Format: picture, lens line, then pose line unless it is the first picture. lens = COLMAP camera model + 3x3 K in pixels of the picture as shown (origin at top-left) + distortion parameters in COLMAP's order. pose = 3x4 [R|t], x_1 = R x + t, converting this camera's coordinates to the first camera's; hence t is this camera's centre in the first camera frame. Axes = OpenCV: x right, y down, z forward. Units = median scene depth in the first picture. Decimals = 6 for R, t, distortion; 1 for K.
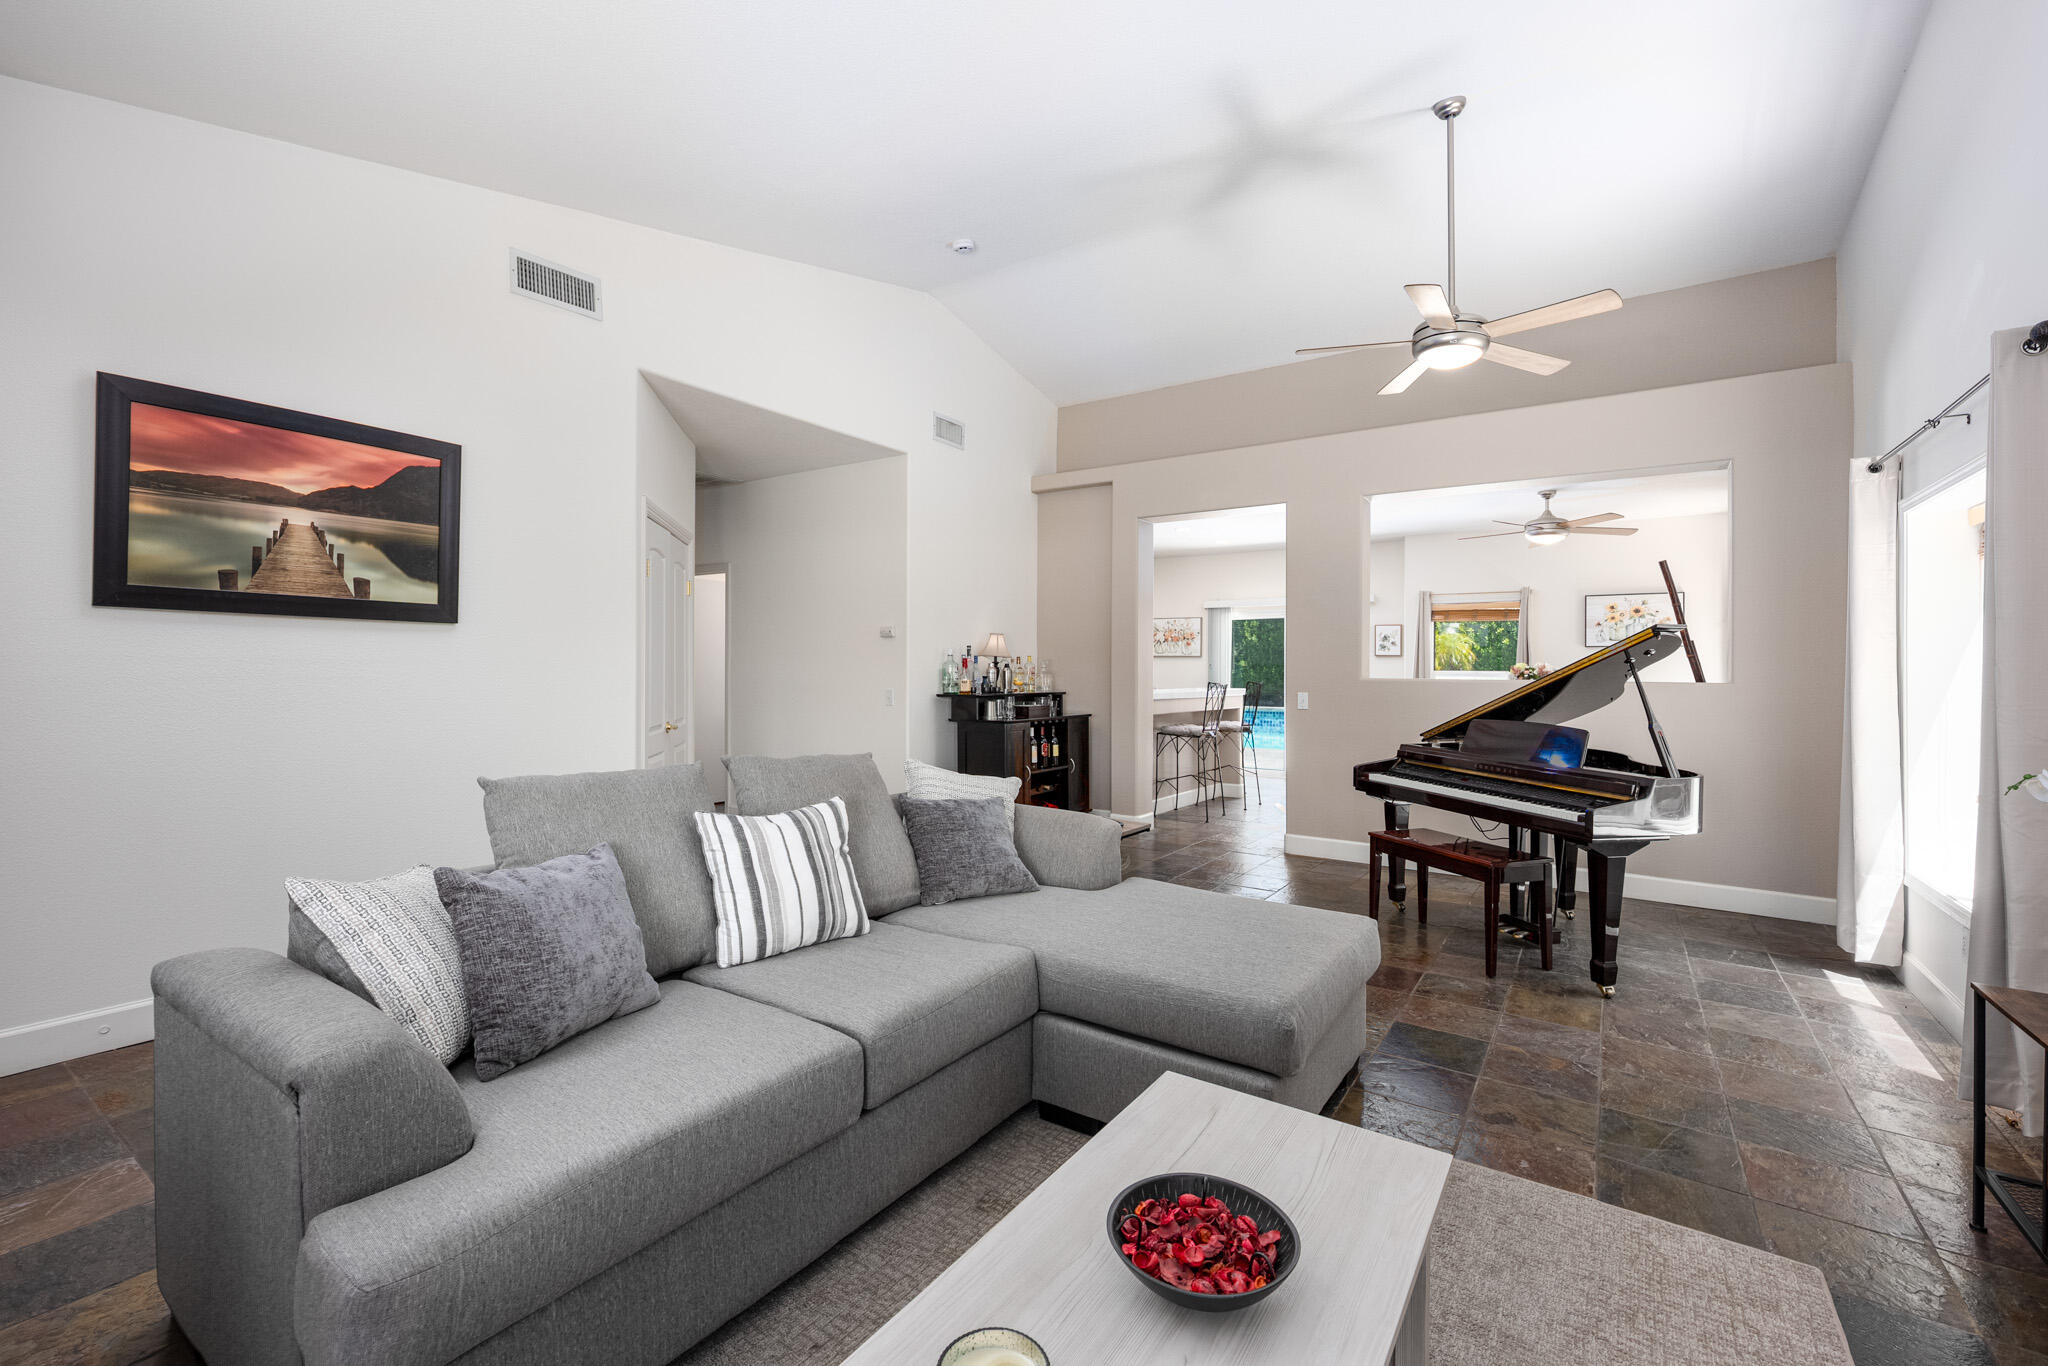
lens RADIAL K [[887.5, 0, 1027.9], [0, 887.5, 669.3], [0, 0, 1]] dist [-0.003238, -0.000223]
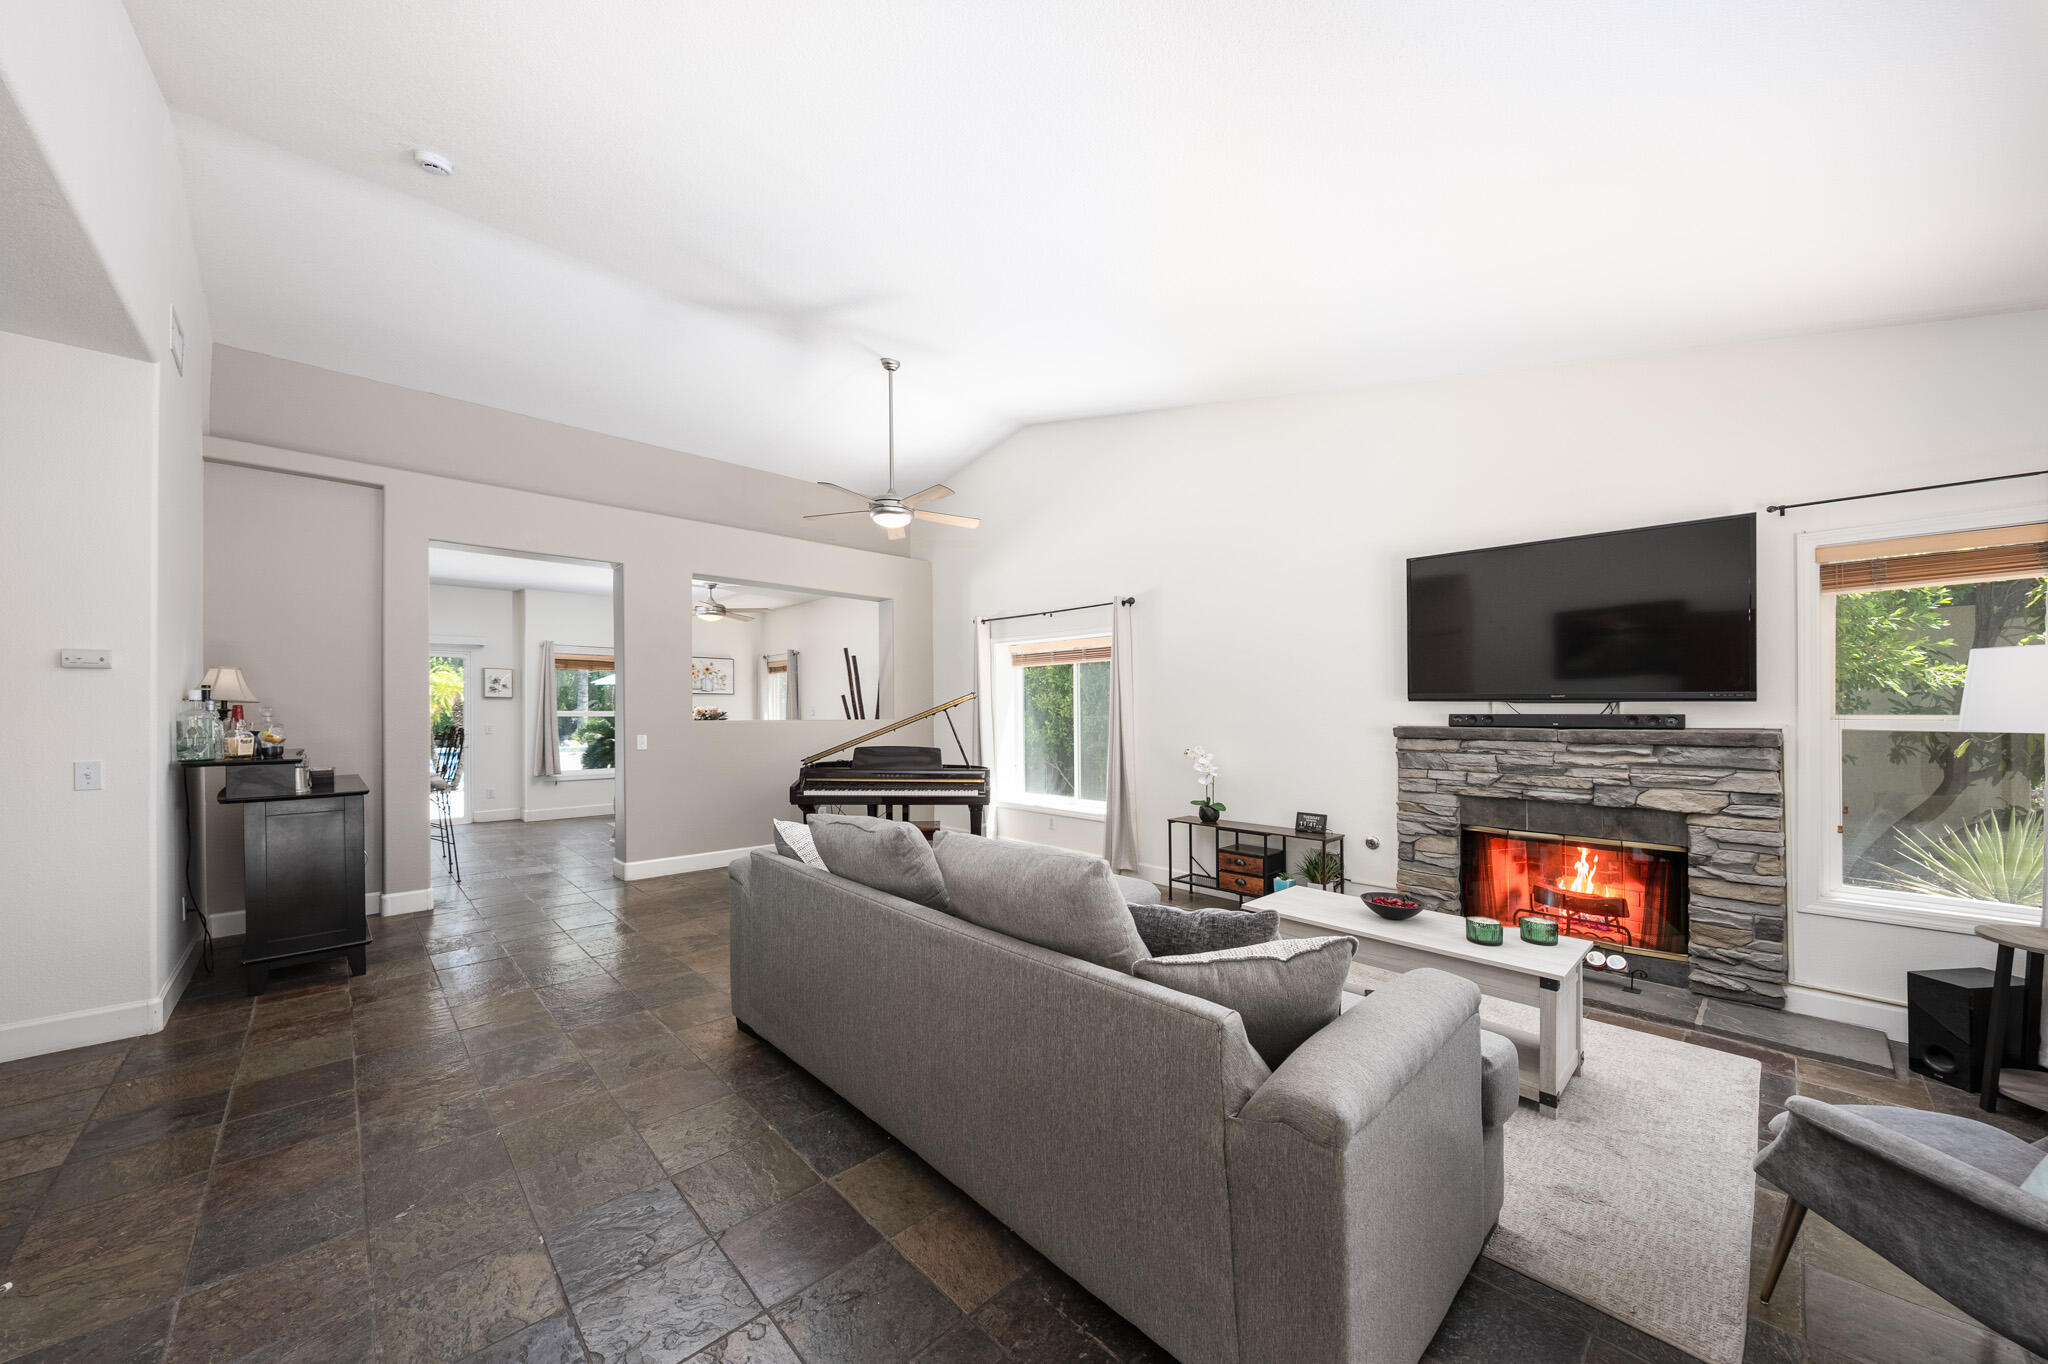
lens RADIAL K [[708.1, 0, 1045.9], [0, 708.1, 711.7], [0, 0, 1]] dist [-0.000298, -0.000001]
pose [[0.191376, -0.010282, 0.981463, -0.352401], [-0.000344, 0.999944, 0.010543, -0.008994], [-0.981517, -0.002355, 0.191361, 0.228720]]
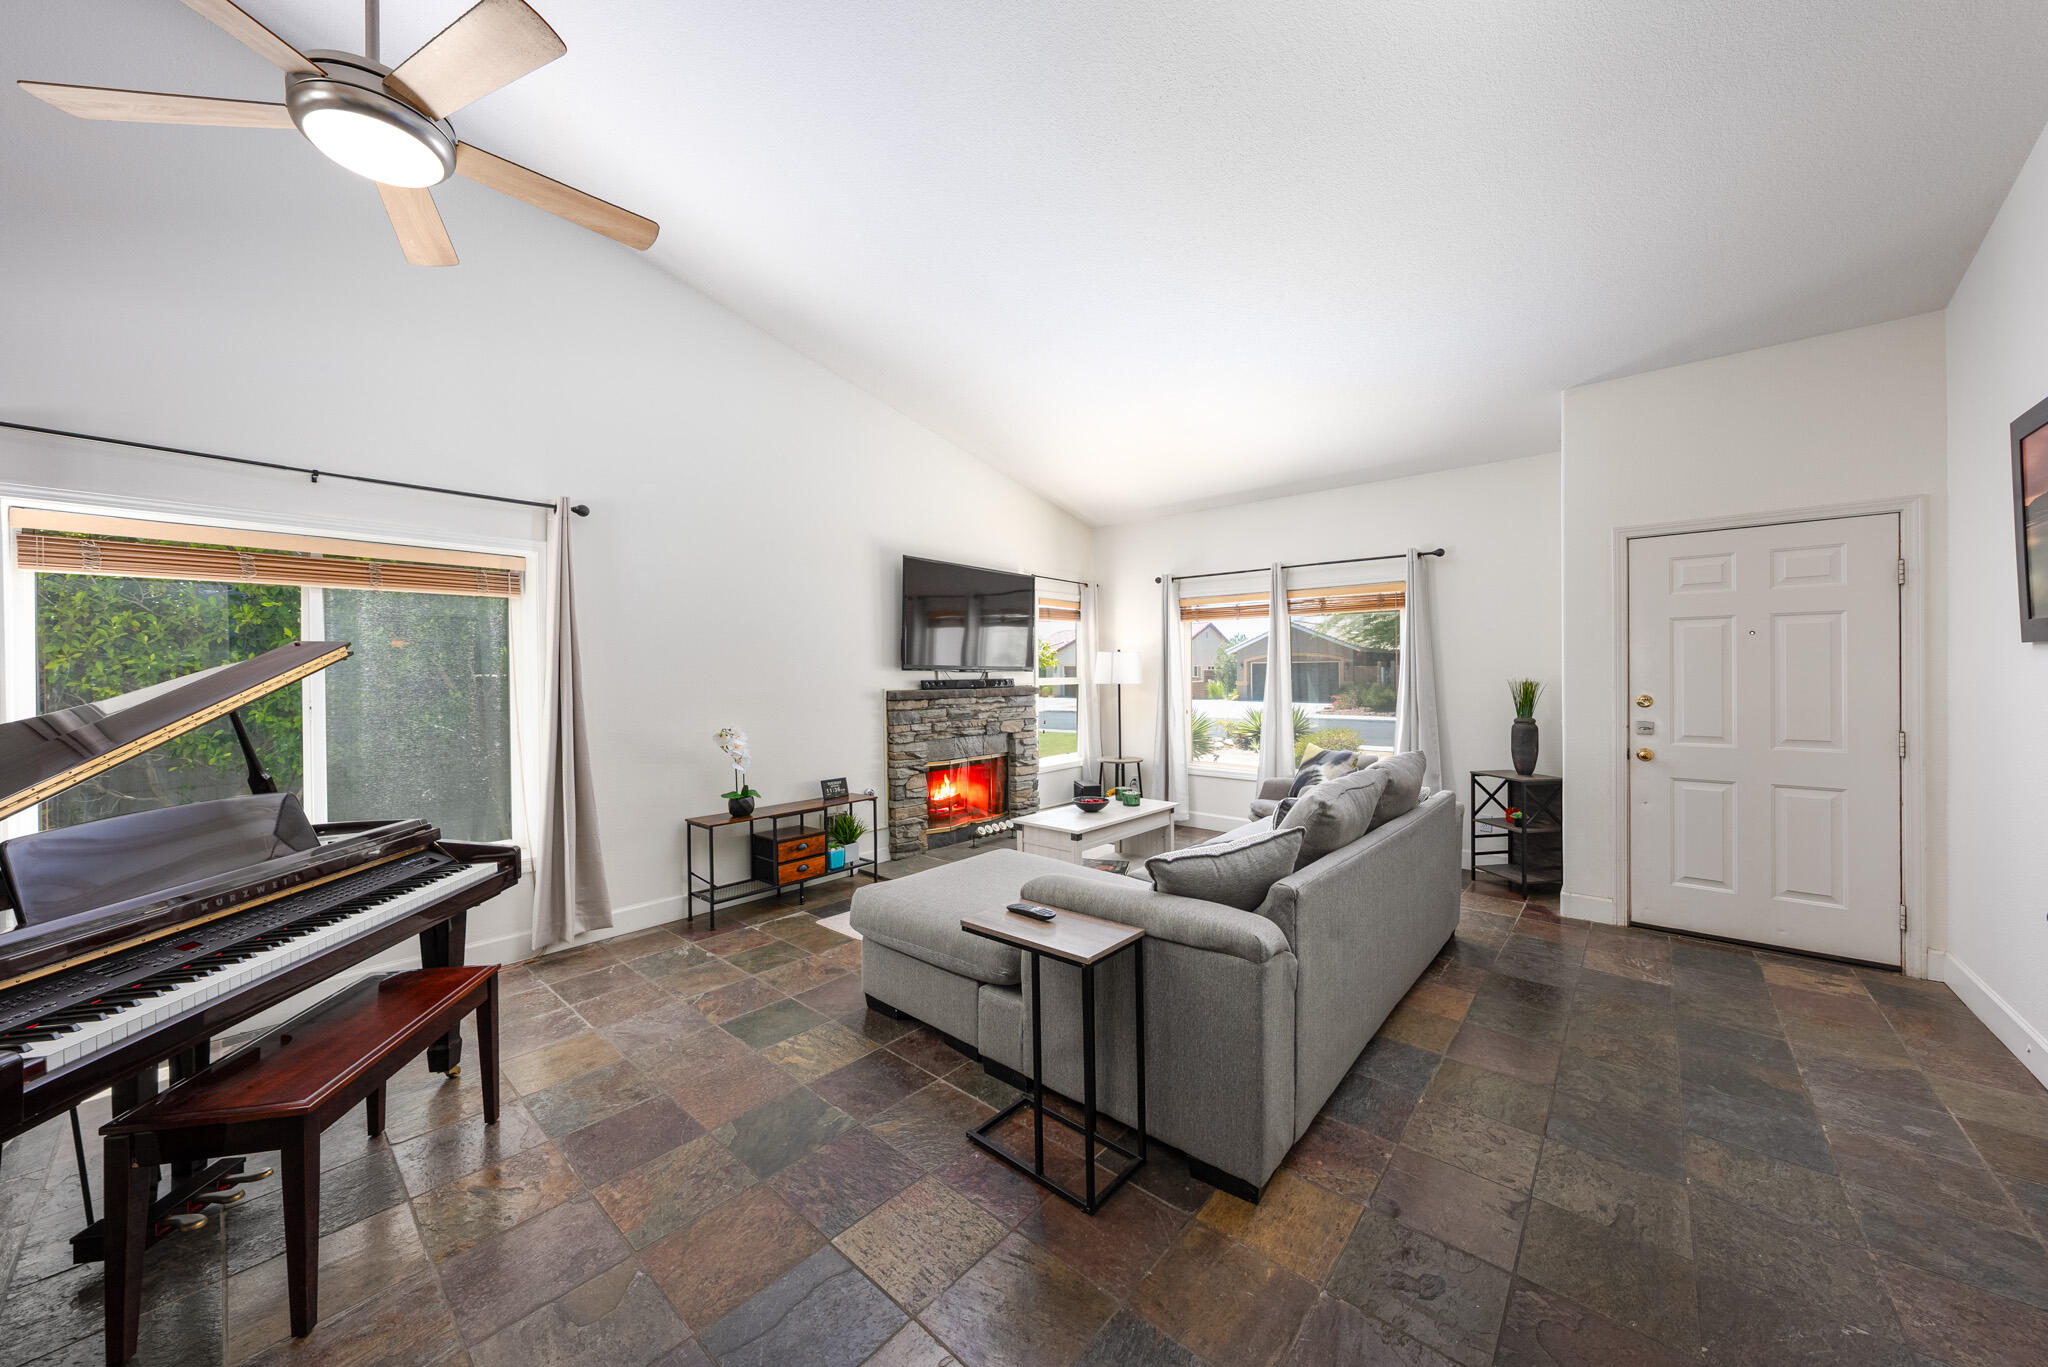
lens RADIAL K [[708.1, 0, 1017.0], [0, 708.1, 673.9], [0, 0, 1]] dist [-0.000298, -0.000001]
pose [[-0.990190, 0.001759, 0.139719, 0.009029], [0.001280, 0.999993, -0.003523, -0.005550], [-0.139724, -0.003310, -0.990185, 0.674362]]
